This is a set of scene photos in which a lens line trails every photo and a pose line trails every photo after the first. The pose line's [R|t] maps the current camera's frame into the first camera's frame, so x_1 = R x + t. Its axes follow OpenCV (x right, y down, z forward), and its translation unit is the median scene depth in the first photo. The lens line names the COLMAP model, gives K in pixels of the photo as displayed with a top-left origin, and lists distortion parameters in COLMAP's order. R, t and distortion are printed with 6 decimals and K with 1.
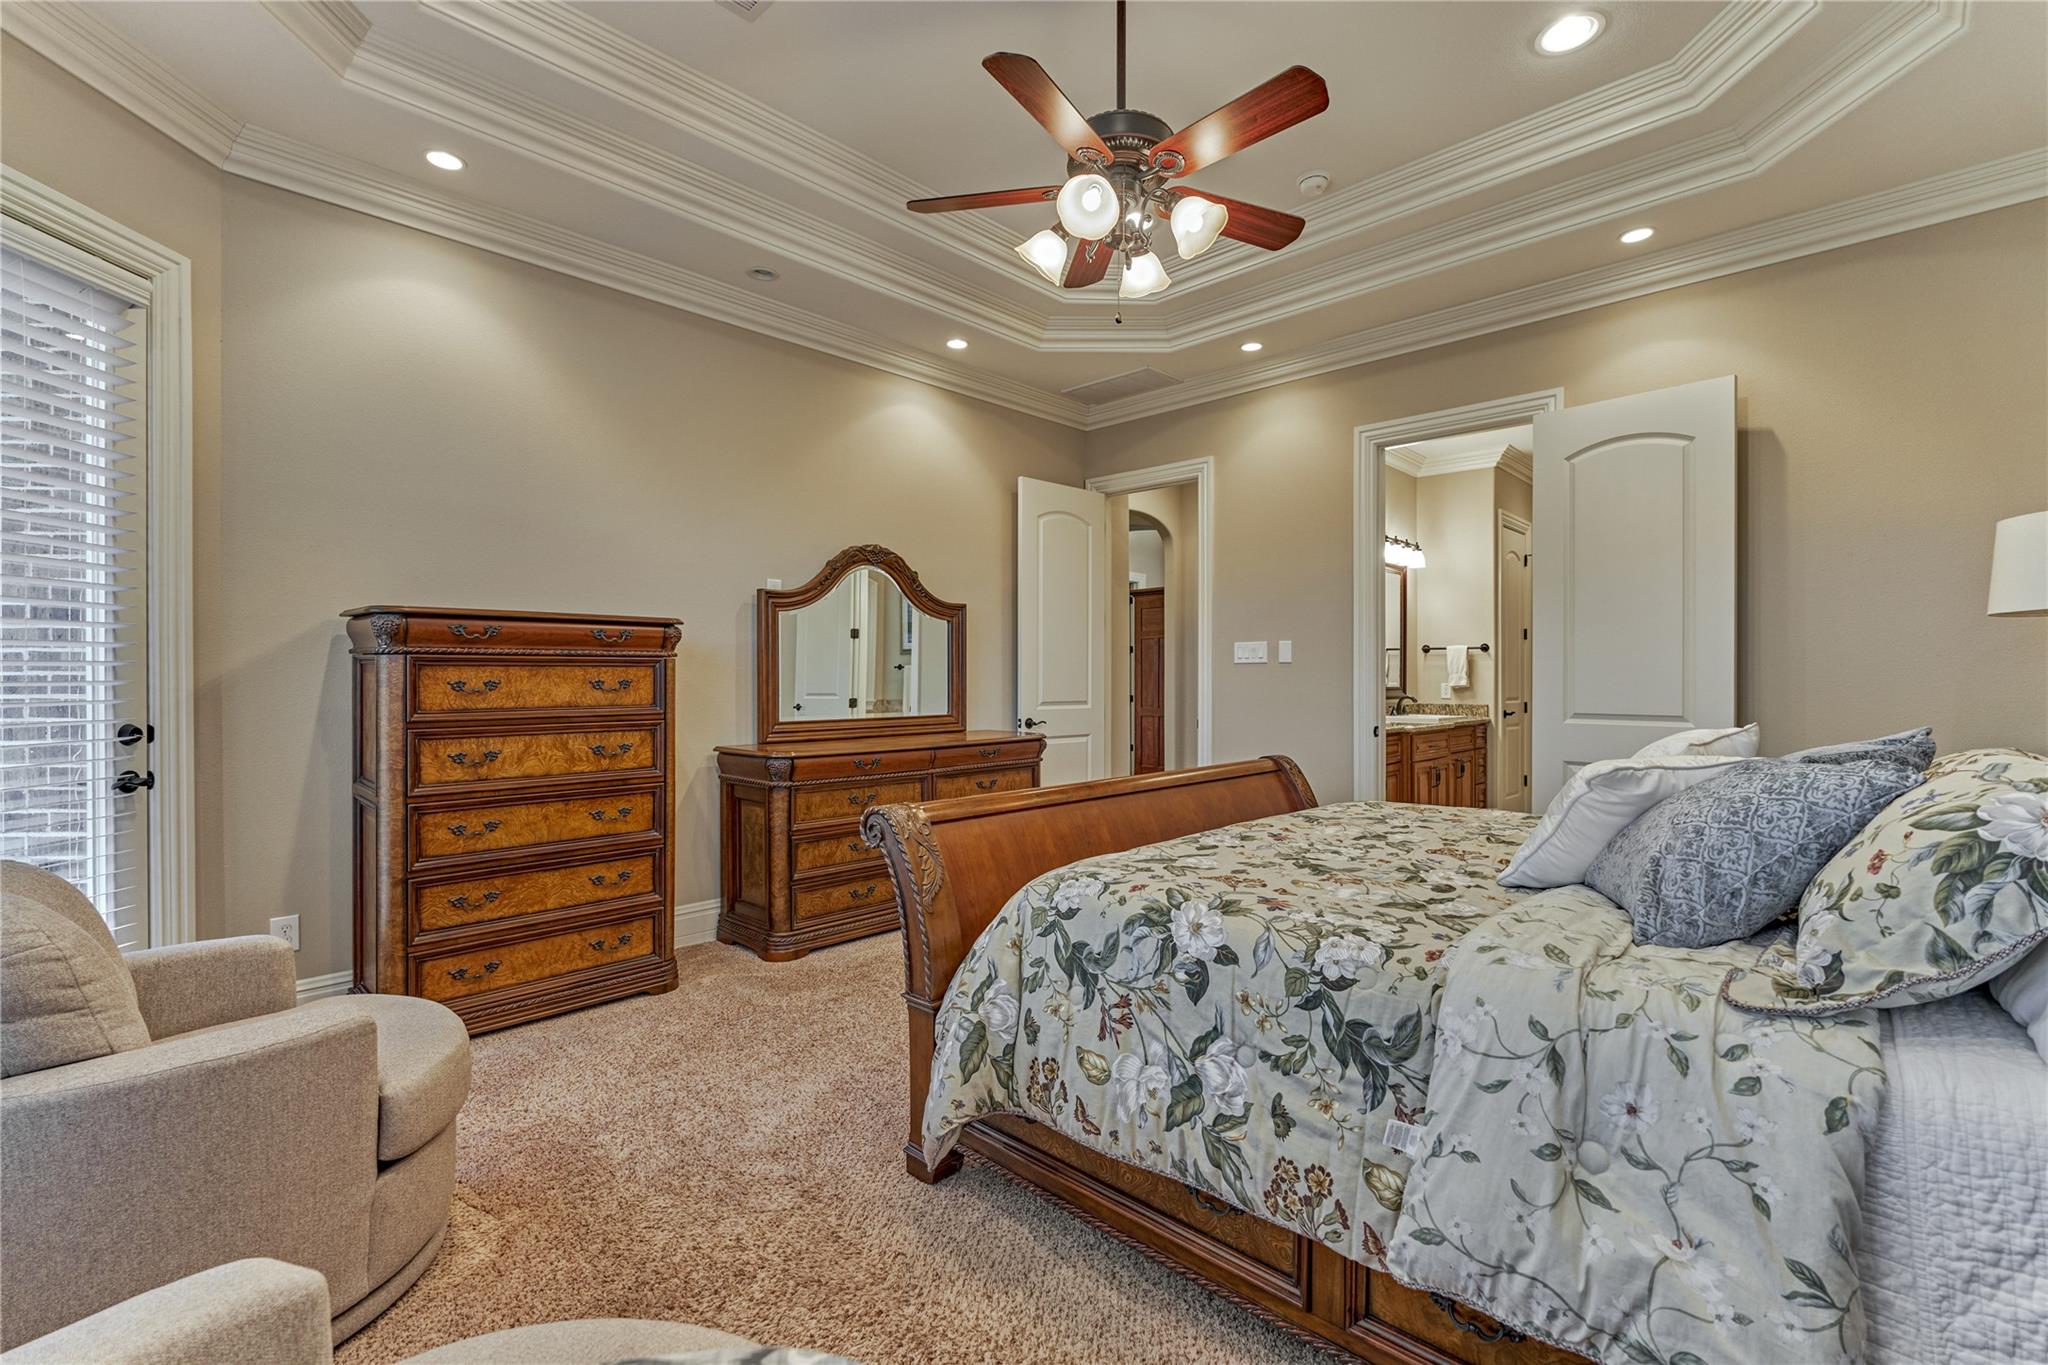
lens RADIAL K [[896.3, 0, 1018.2], [0, 896.3, 675.5], [0, 0, 1]] dist [-0.000841, -0.000596]
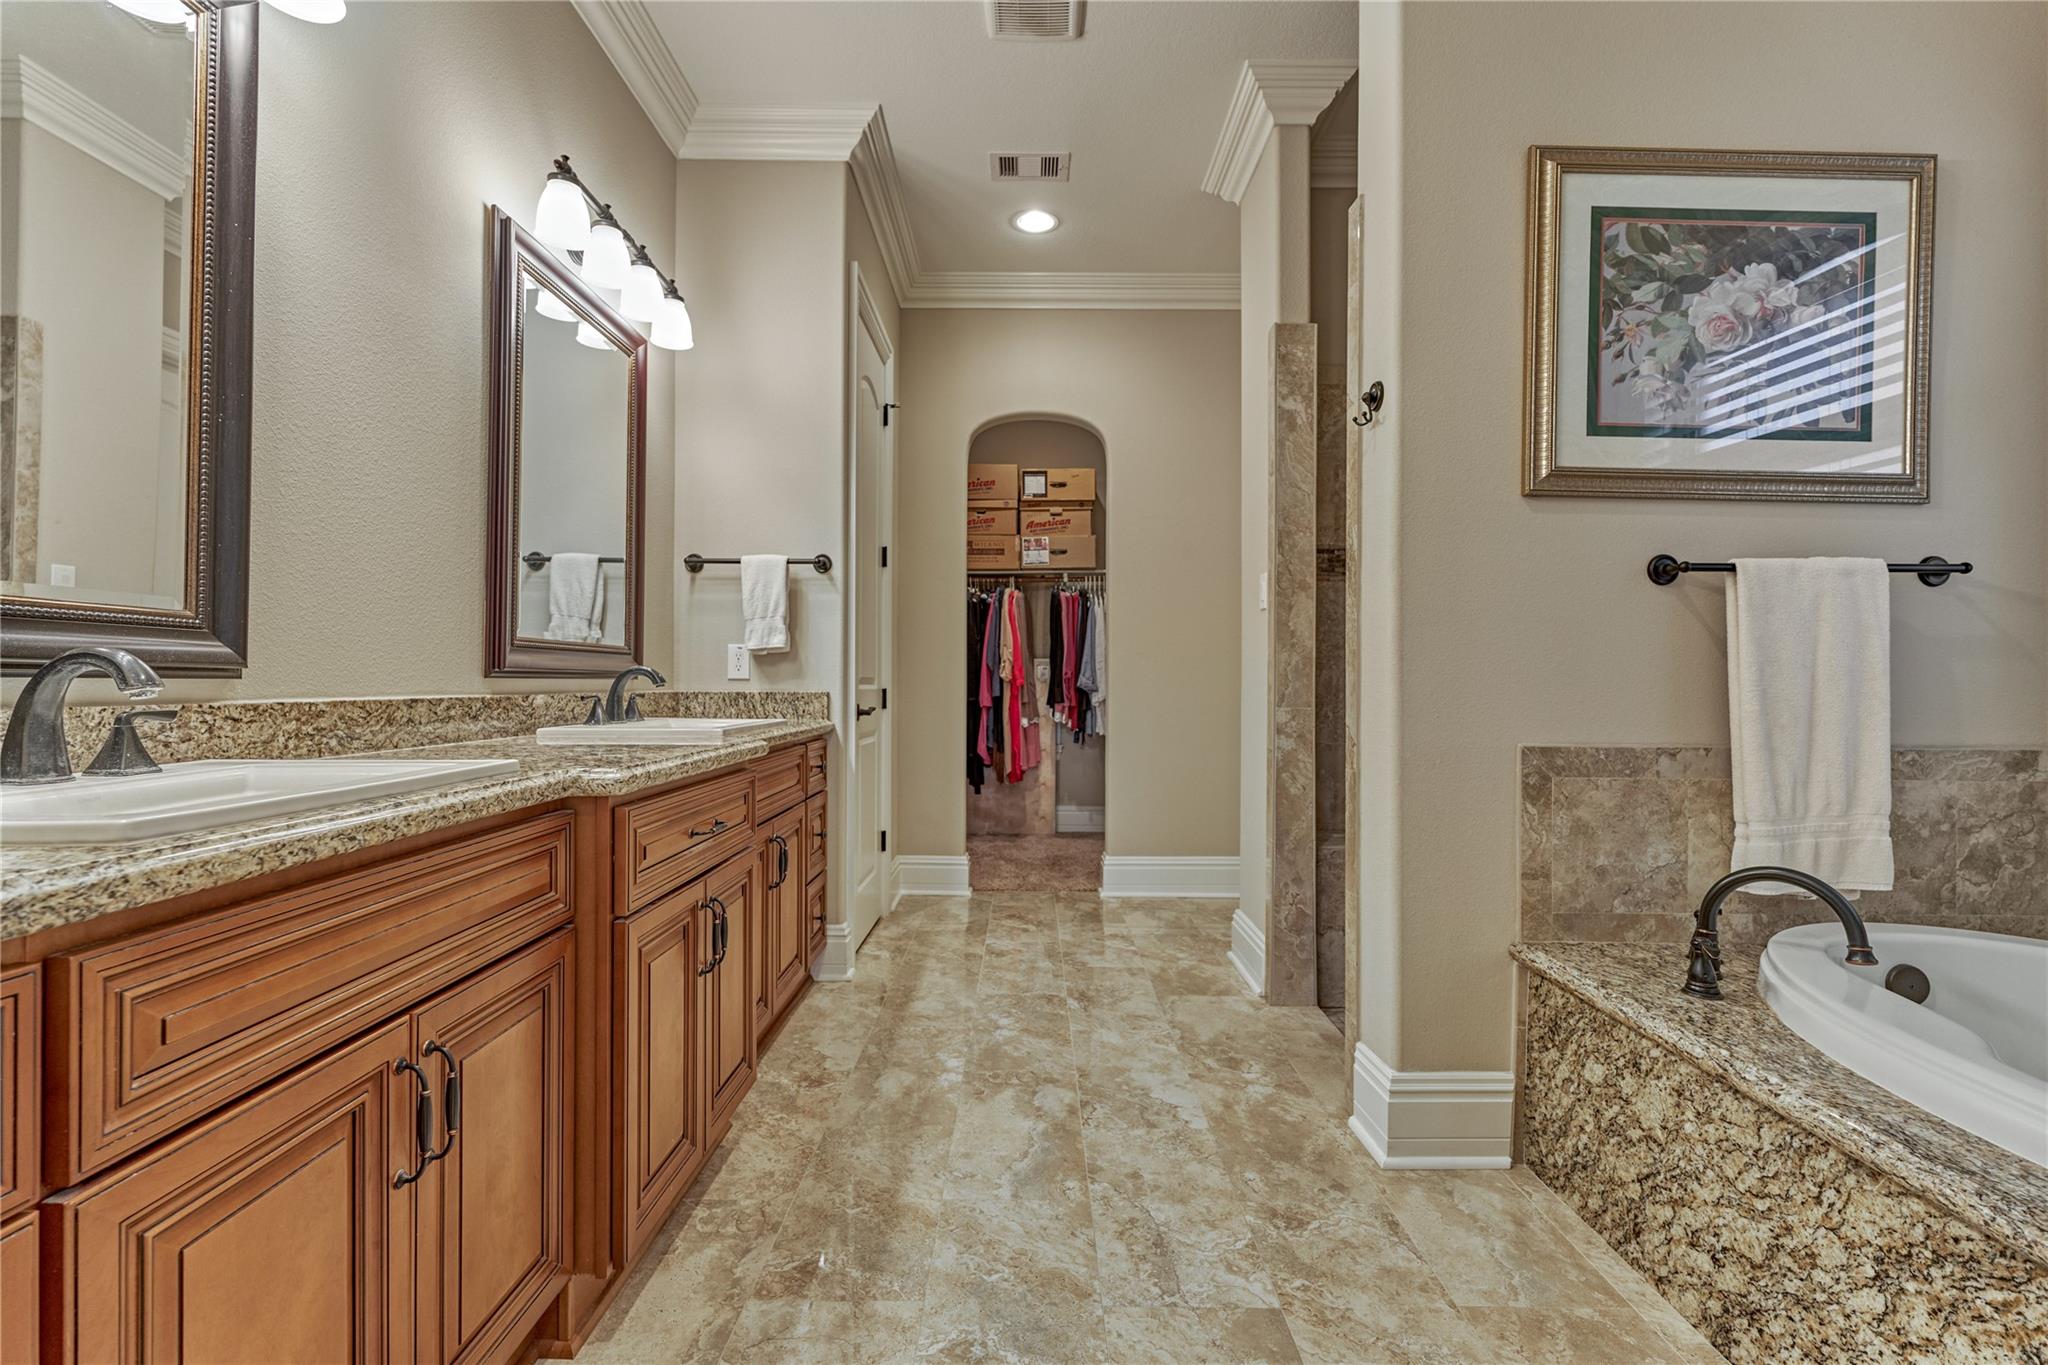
lens RADIAL K [[896.3, 0, 1032.3], [0, 896.3, 678.4], [0, 0, 1]] dist [-0.000841, -0.000596]
pose [[0.716464, 0.005467, 0.697603, 0.288145], [-0.006840, 0.999976, -0.000811, 0.025432], [-0.697591, -0.004191, 0.716484, 0.614250]]
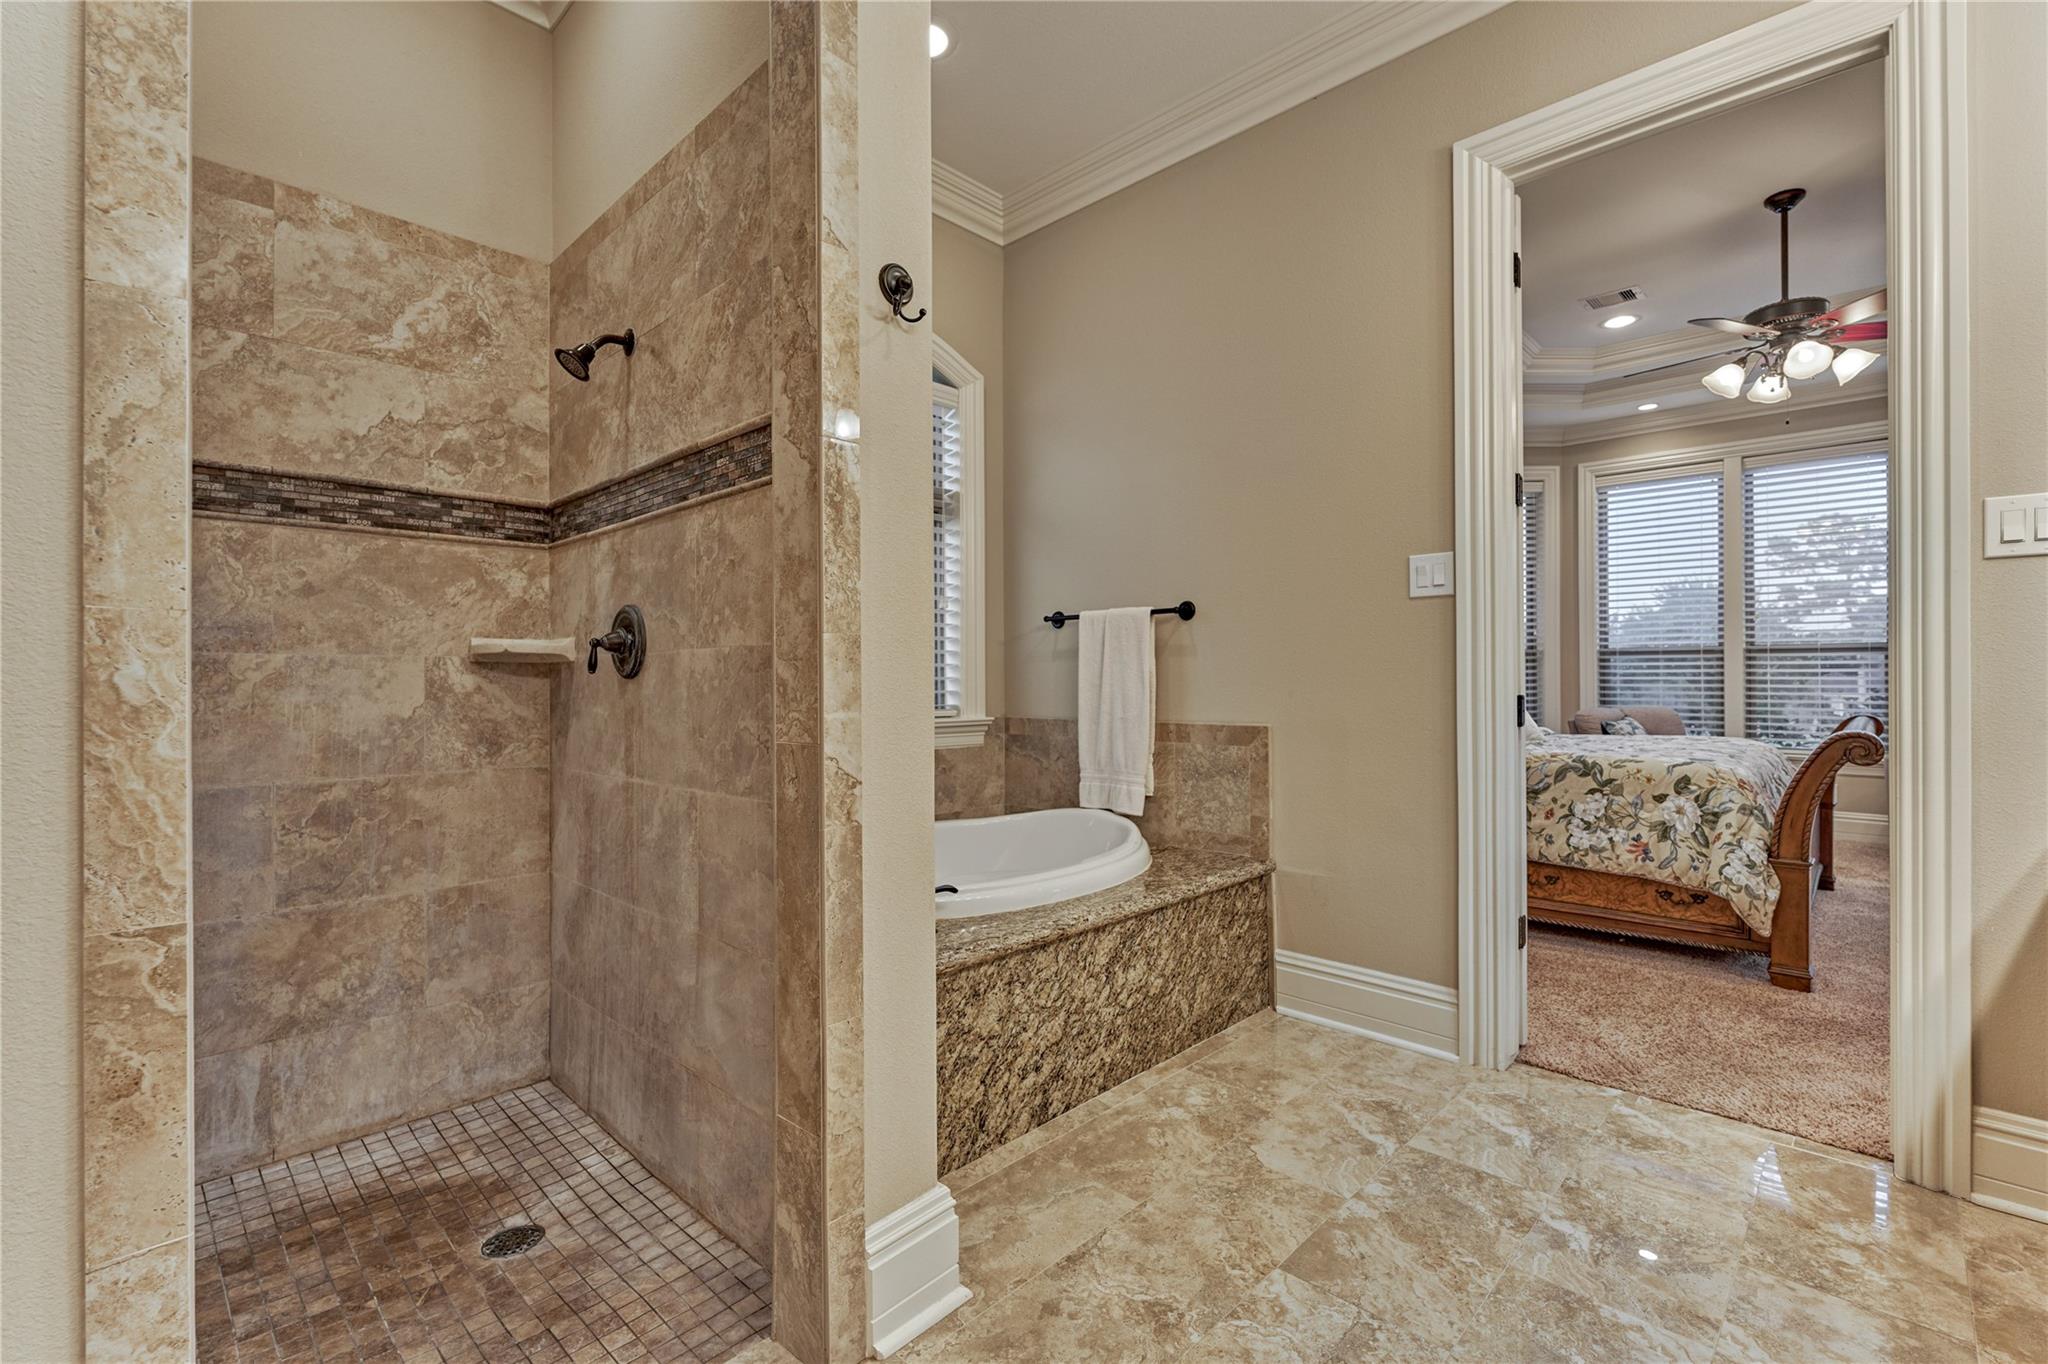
lens RADIAL K [[896.3, 0, 1022.8], [0, 896.3, 676.4], [0, 0, 1]] dist [-0.000841, -0.000596]
pose [[-0.999946, 0.005524, 0.008765, 0.772417], [0.005493, 0.999979, -0.003561, 0.021931], [-0.008785, -0.003513, -0.999955, 1.264700]]
